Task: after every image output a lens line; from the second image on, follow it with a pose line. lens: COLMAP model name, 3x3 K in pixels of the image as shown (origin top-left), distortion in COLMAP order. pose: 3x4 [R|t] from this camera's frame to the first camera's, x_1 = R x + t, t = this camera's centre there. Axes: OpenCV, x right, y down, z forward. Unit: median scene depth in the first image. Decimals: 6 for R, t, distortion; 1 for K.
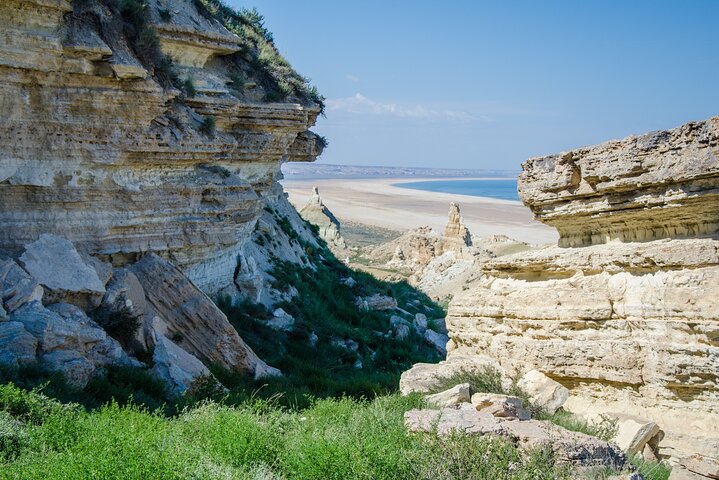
lens RADIAL K [[1561.7, 0, 359.5], [0, 1561.7, 240.0], [0, 0, 1]] dist [0.087772, 0.487697]
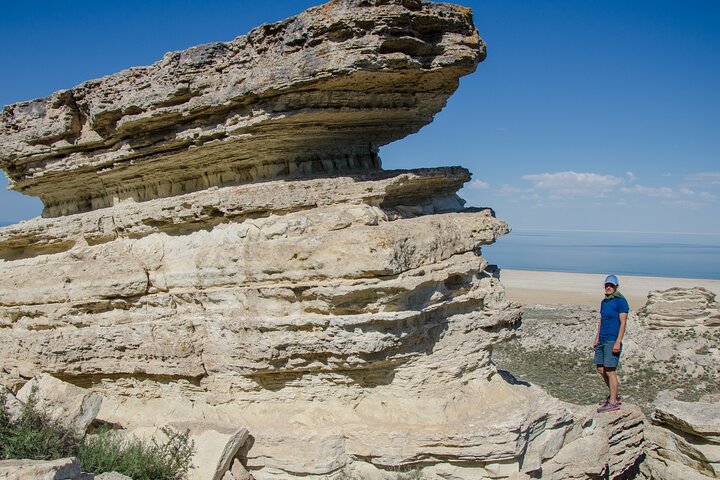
lens RADIAL K [[648.0, 0, 360.0], [0, 648.0, 240.0], [0, 0, 1]] dist [-0.150435, 0.127056]
pose [[0.758521, -0.040681, 0.650378, 0.037699], [0.059608, 0.998197, -0.007083, 0.032544], [-0.648917, 0.044141, 0.759578, 0.695562]]
